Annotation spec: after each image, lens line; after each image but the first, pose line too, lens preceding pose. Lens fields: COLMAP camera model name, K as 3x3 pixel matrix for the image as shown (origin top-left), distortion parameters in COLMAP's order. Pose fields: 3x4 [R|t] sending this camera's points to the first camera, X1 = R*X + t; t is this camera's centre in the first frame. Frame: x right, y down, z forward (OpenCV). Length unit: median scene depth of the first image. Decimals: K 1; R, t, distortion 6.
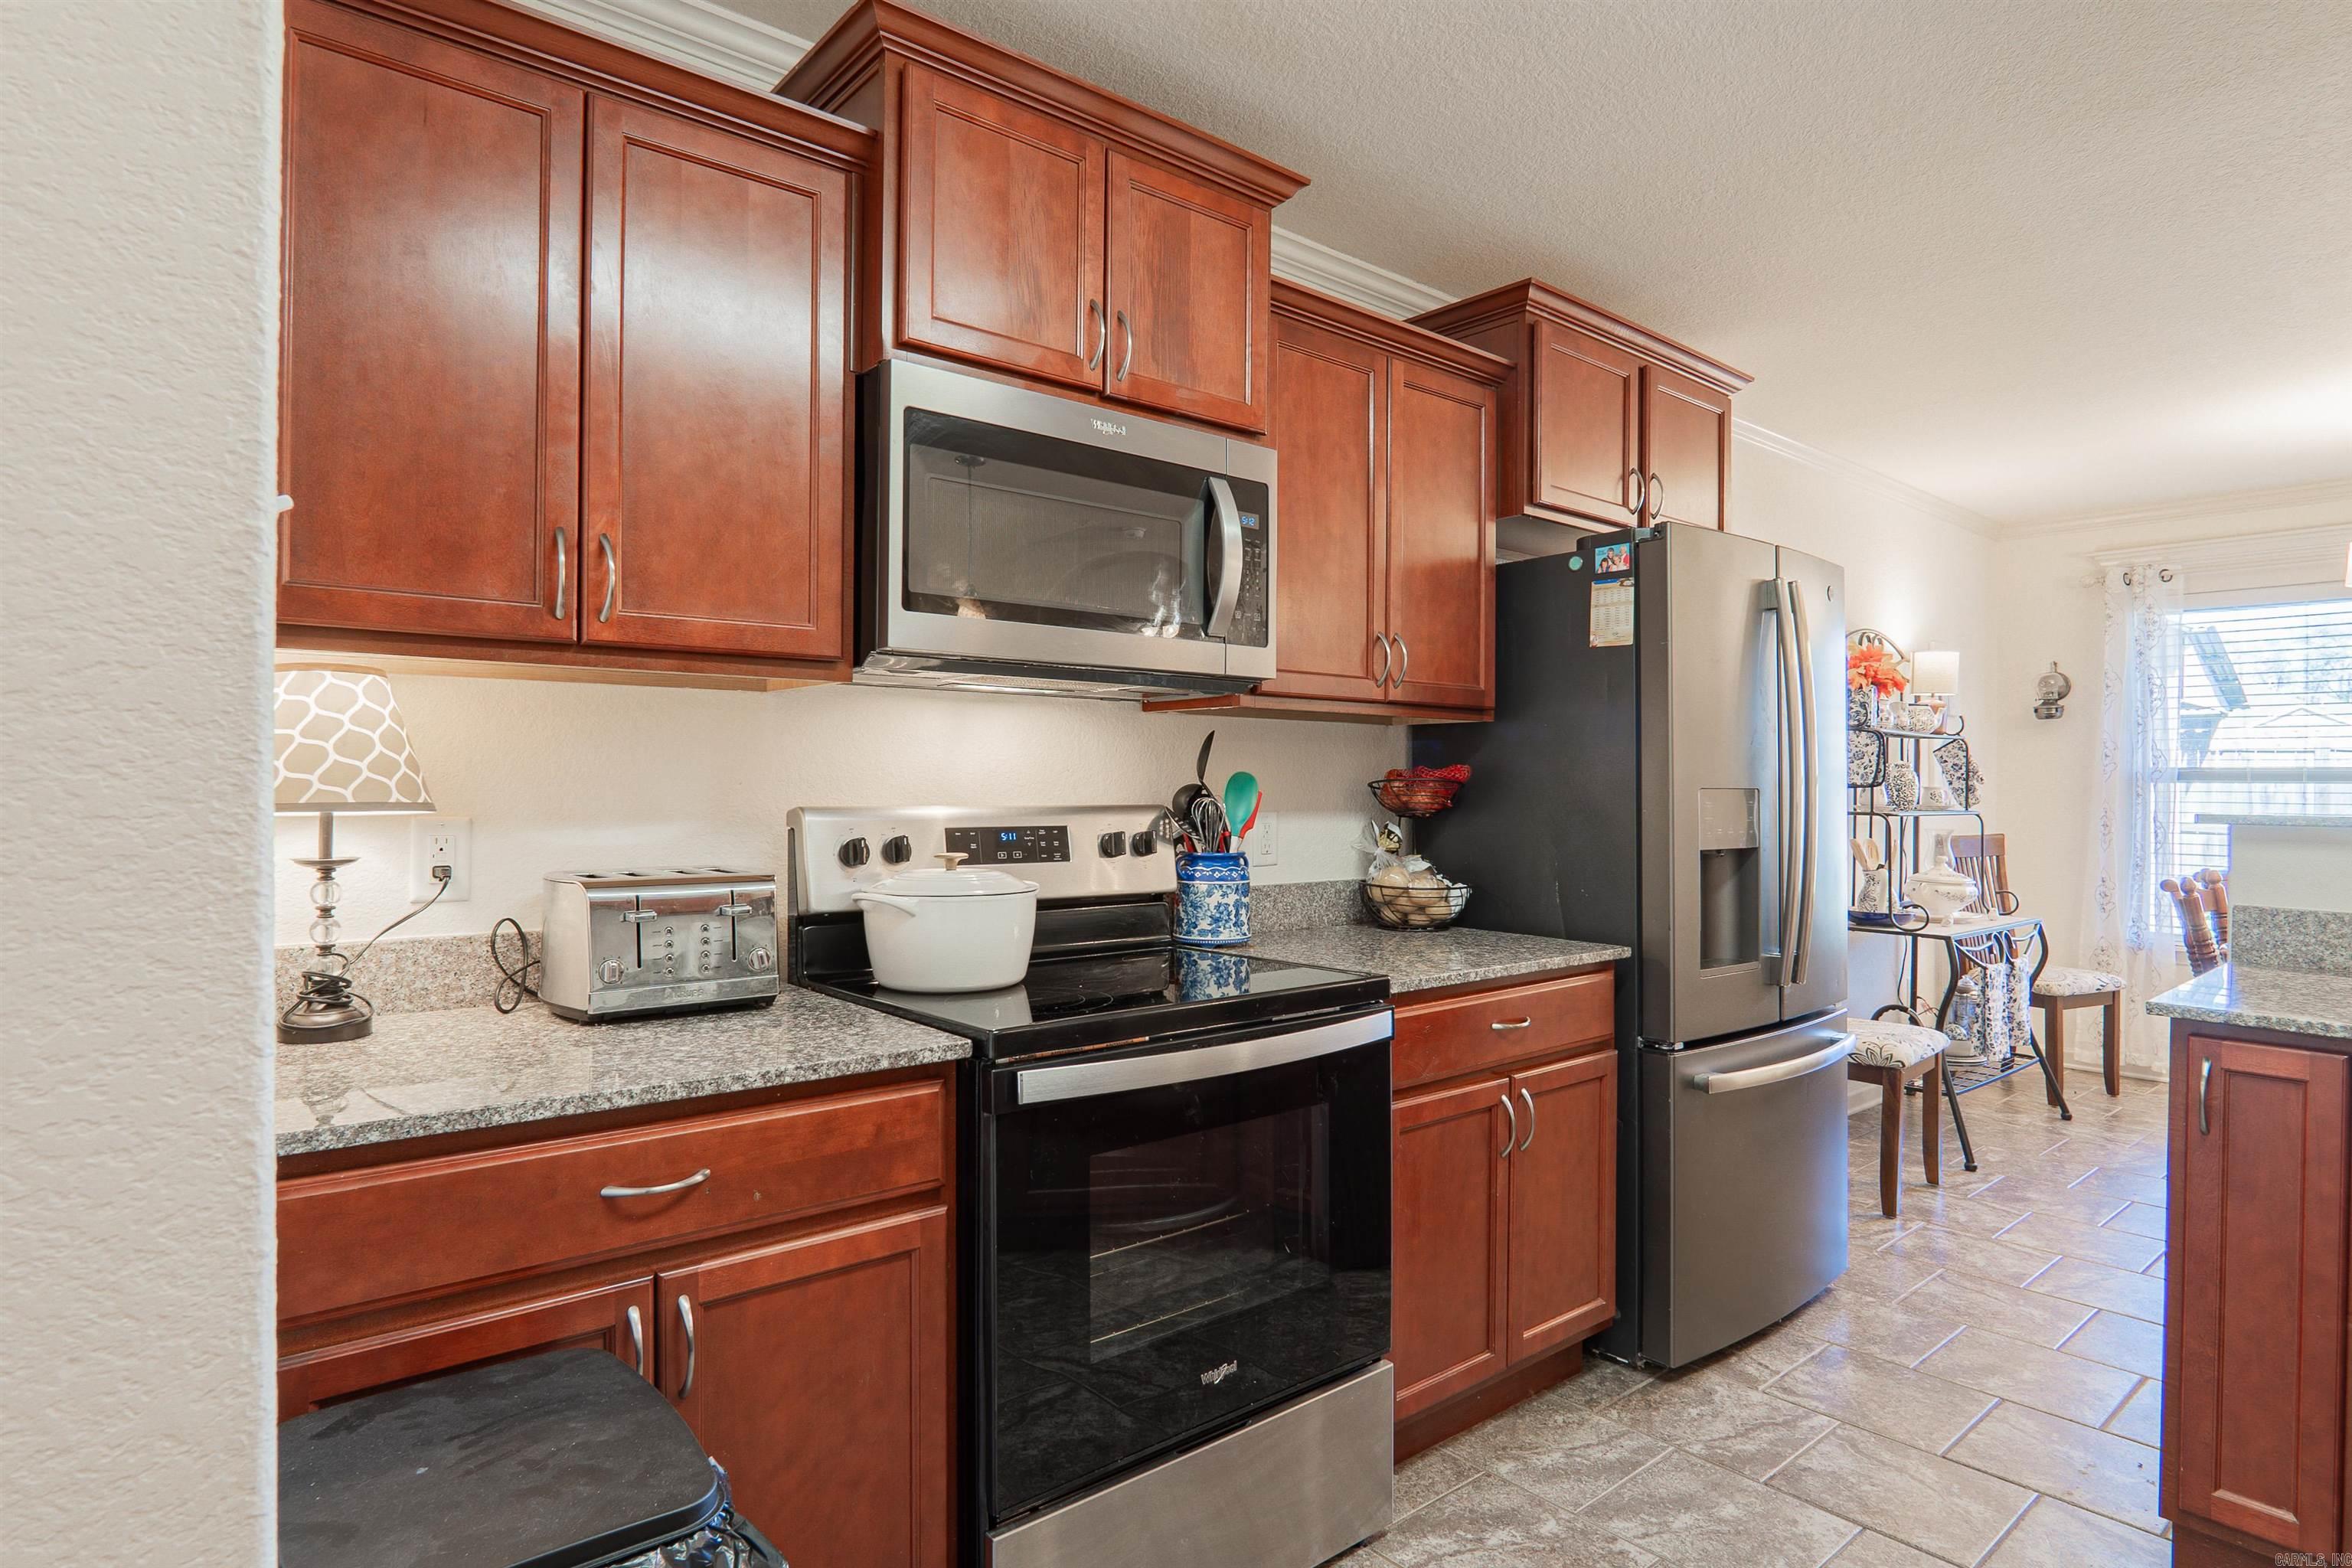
lens RADIAL K [[1288.0, 0, 1120.5], [0, 1288.0, 763.8], [0, 0, 1]] dist [-0.033390, 0.009506]
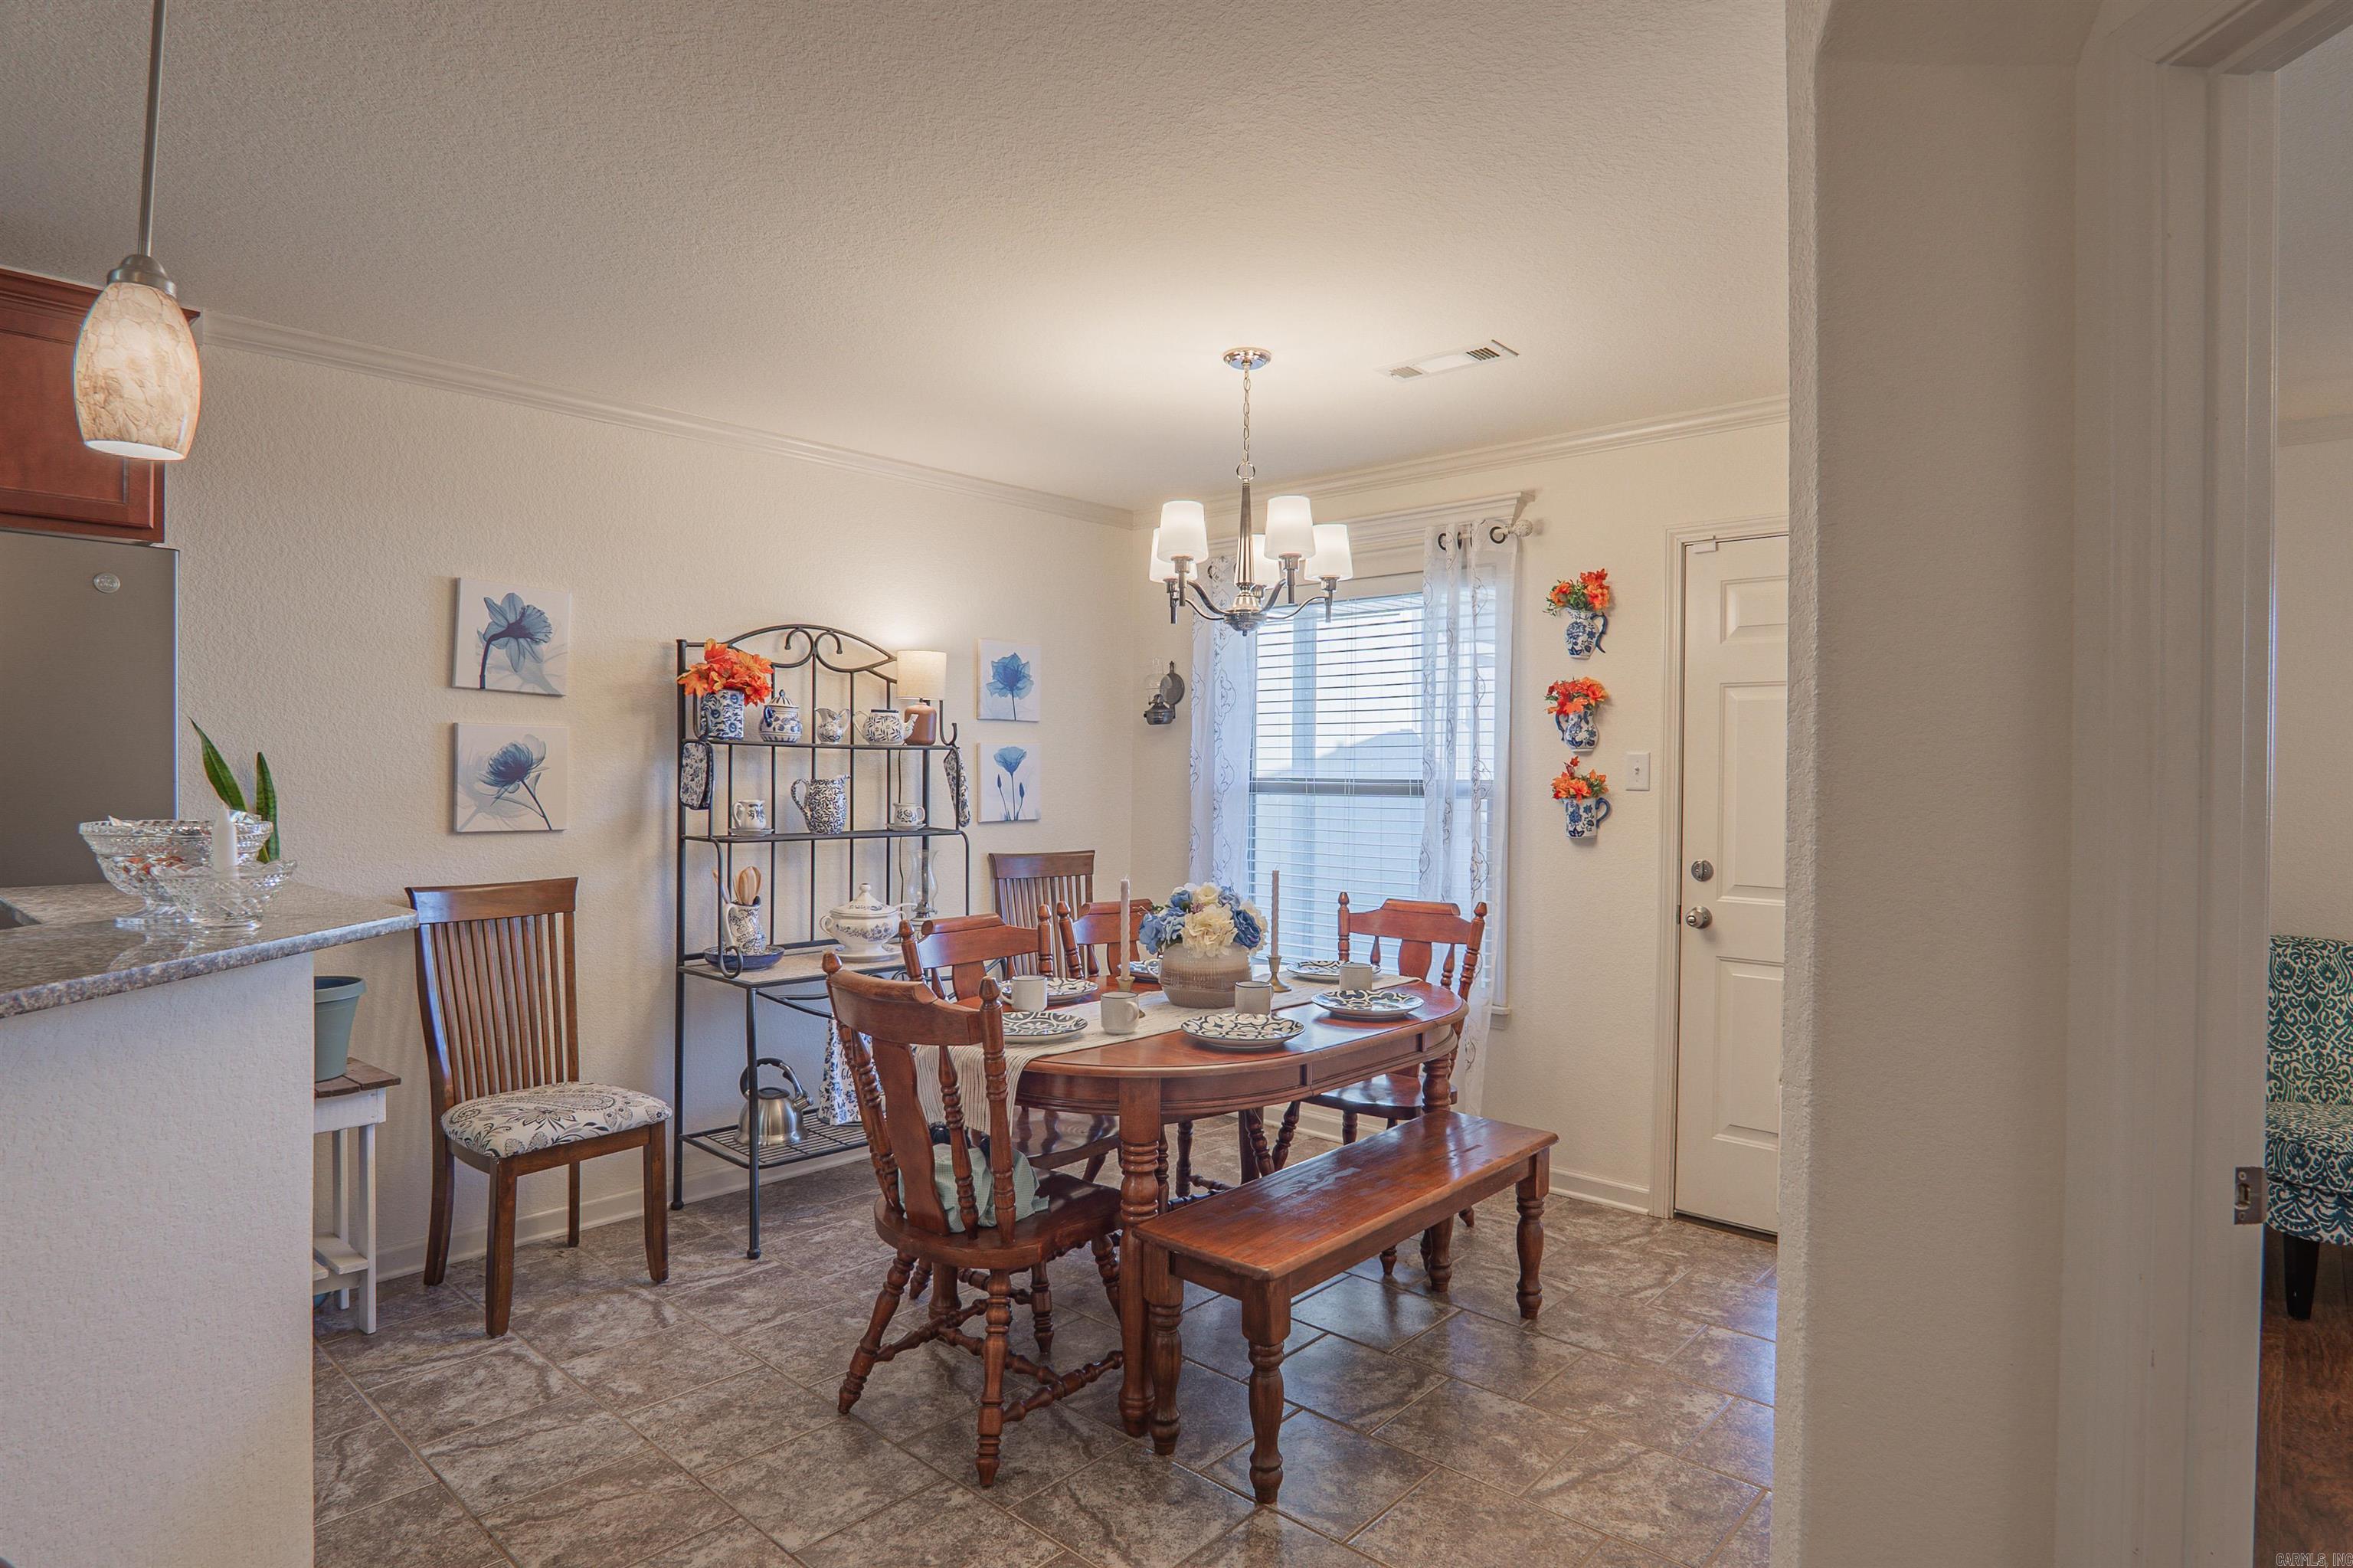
lens RADIAL K [[1288.6, 0, 1168.0], [0, 1288.6, 776.1], [0, 0, 1]] dist [-0.033390, 0.009506]
pose [[0.989887, -0.001926, 0.141842, 1.312342], [-0.000593, 0.999843, 0.017713, -0.032994], [-0.141854, -0.017618, 0.989731, 0.174789]]
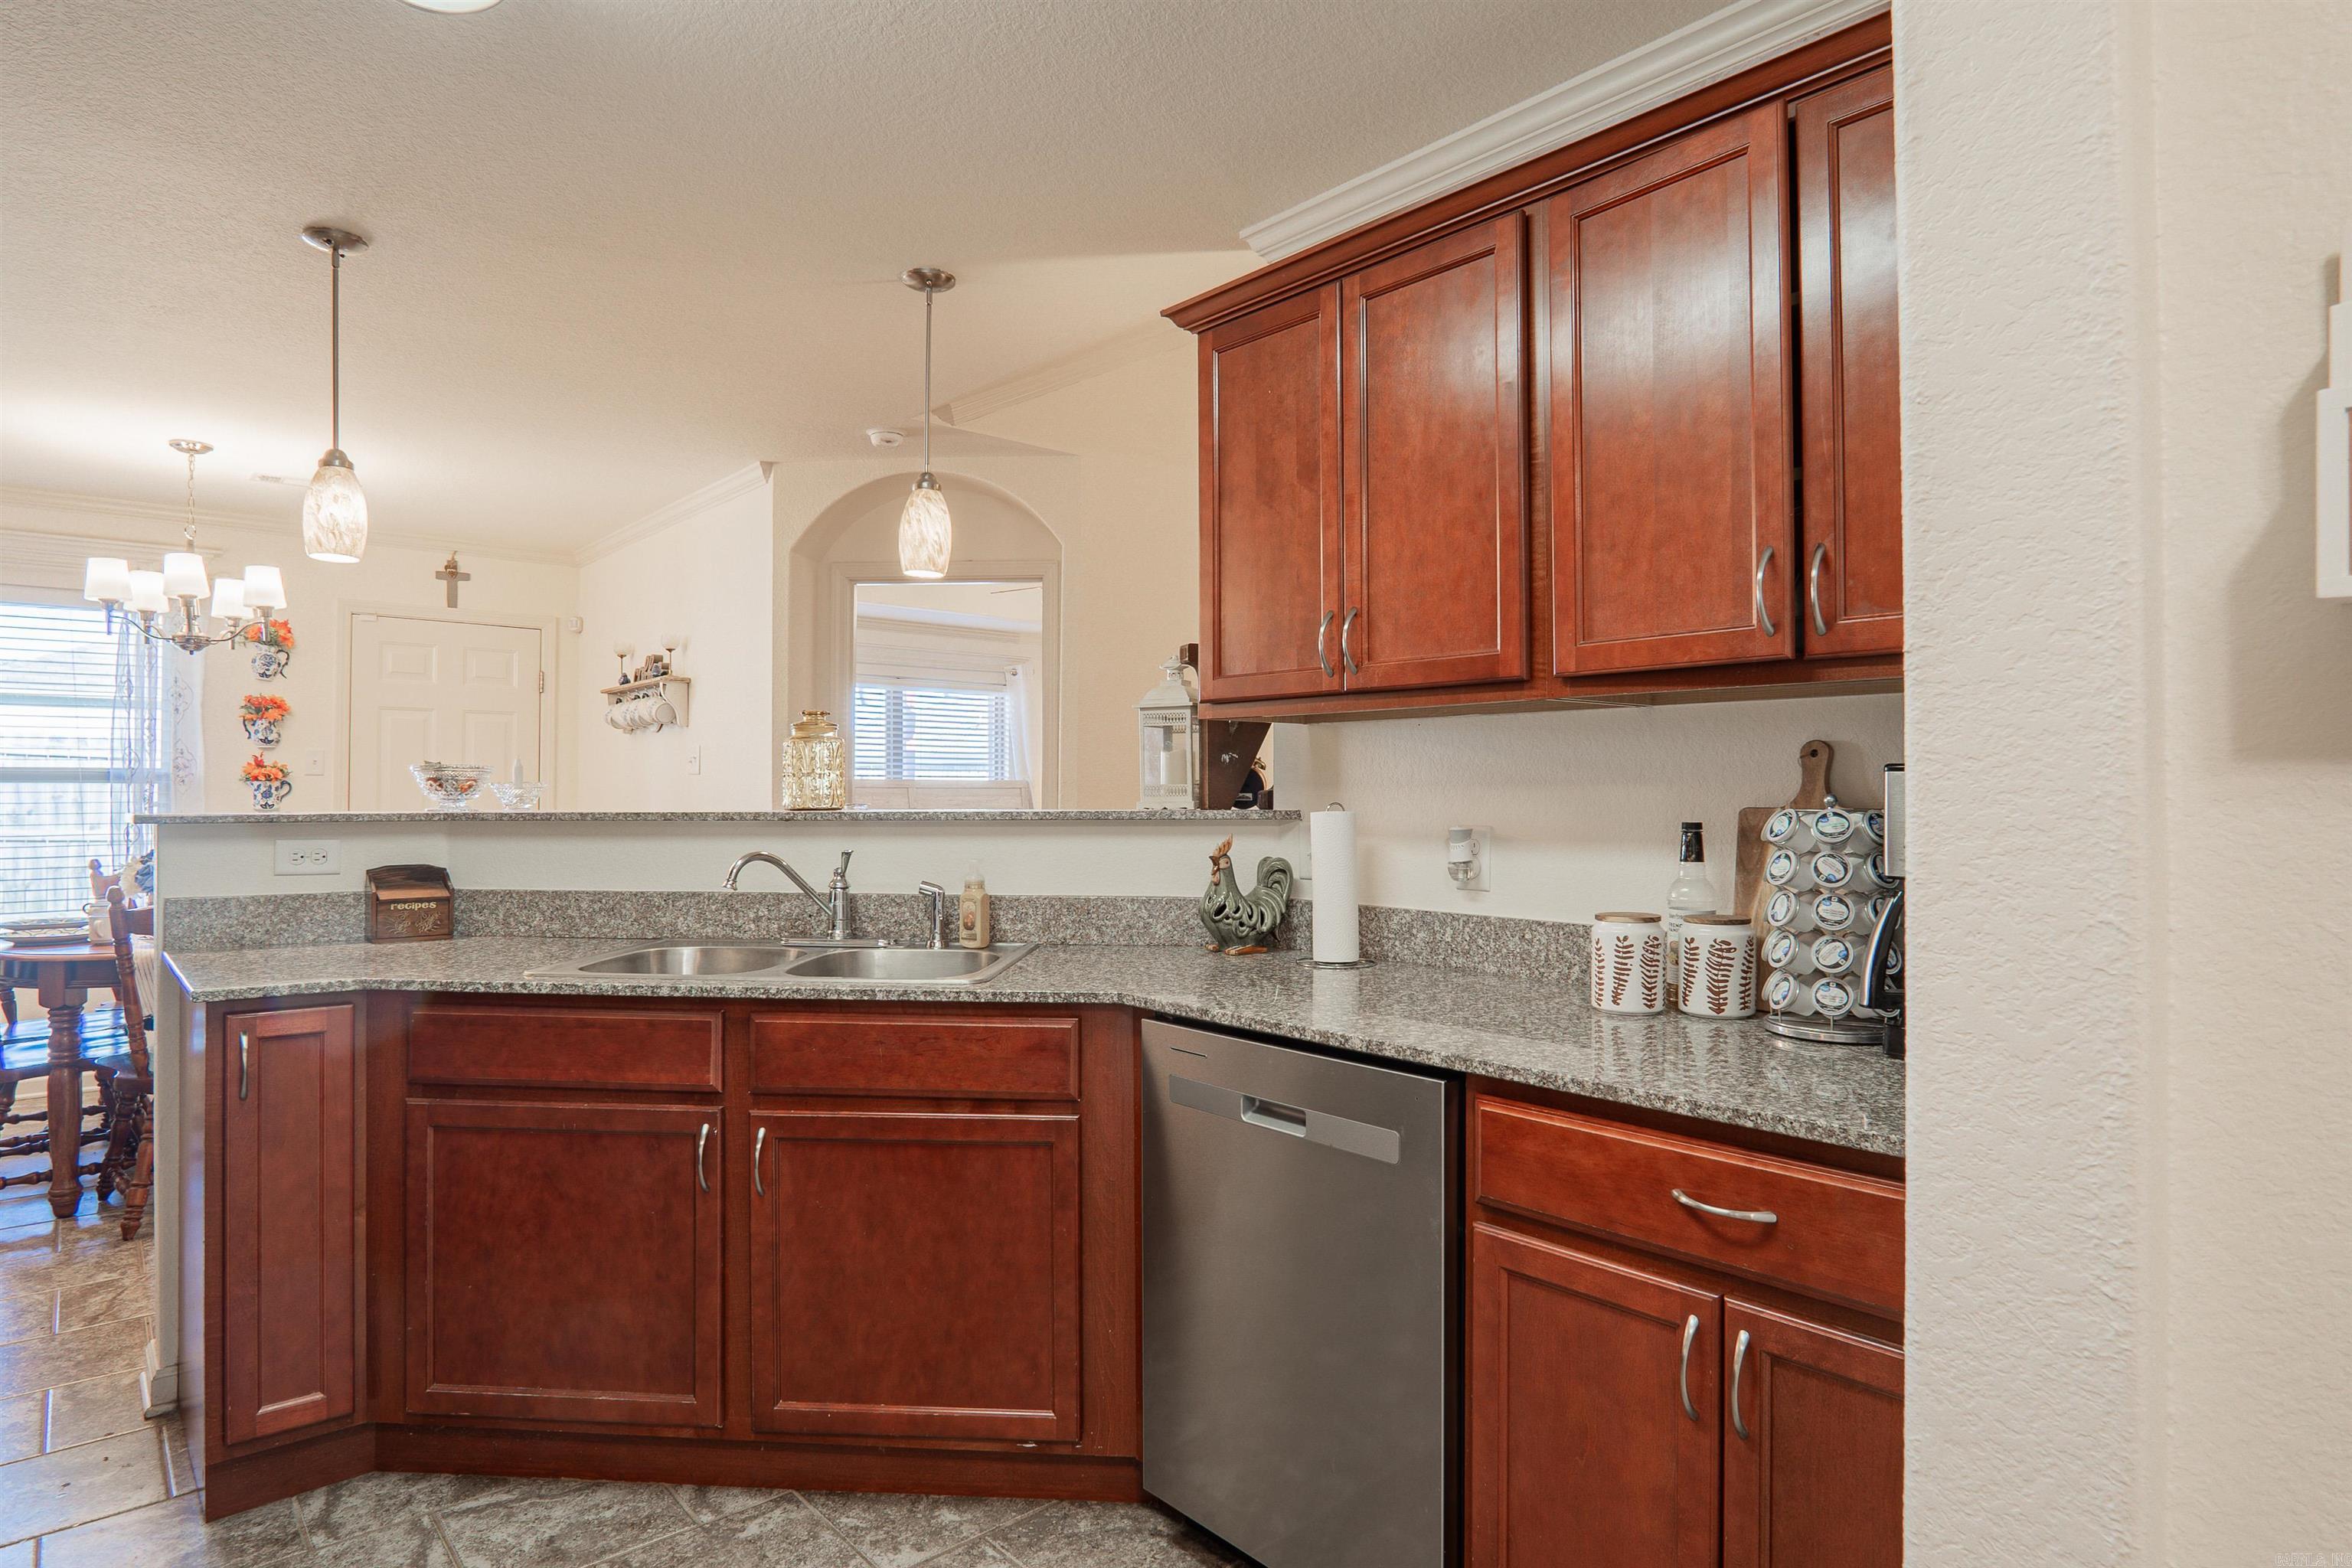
lens RADIAL K [[1288.0, 0, 1212.0], [0, 1288.0, 757.8], [0, 0, 1]] dist [-0.033390, 0.009506]
pose [[-0.031480, 0.017578, 0.999350, -0.191190], [-0.014273, 0.999735, -0.018035, -0.001068], [-0.999402, -0.014831, -0.031221, 0.116755]]
